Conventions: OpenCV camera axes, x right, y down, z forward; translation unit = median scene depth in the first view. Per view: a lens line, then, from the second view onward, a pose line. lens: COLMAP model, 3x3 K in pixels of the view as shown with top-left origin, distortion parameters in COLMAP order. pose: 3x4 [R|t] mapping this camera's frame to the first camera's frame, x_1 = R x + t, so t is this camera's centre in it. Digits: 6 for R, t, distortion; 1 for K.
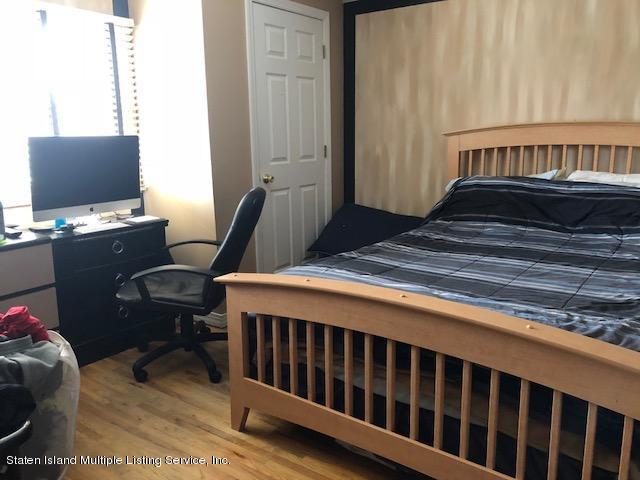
lens RADIAL K [[522.6, 0, 320.0], [0, 522.6, 240.0], [0, 0, 1]] dist [0.053080, -0.045847]
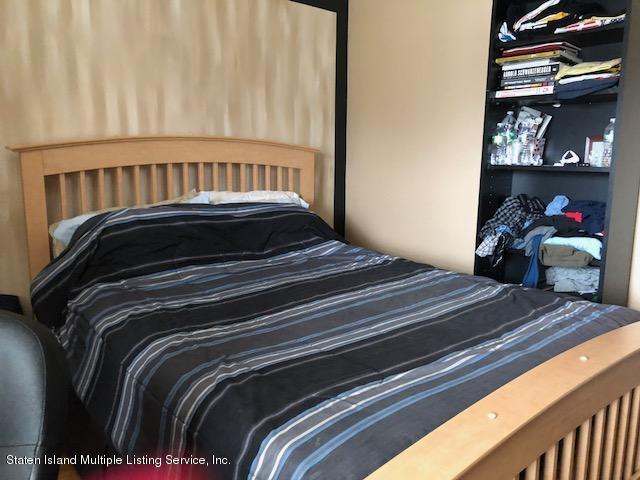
lens RADIAL K [[522.6, 0, 320.0], [0, 522.6, 240.0], [0, 0, 1]] dist [0.053080, -0.045847]
pose [[0.226661, -0.160669, 0.960630, -0.317742], [0.196576, 0.973549, 0.116447, -0.113761], [-0.953930, 0.162443, 0.252249, 0.591331]]
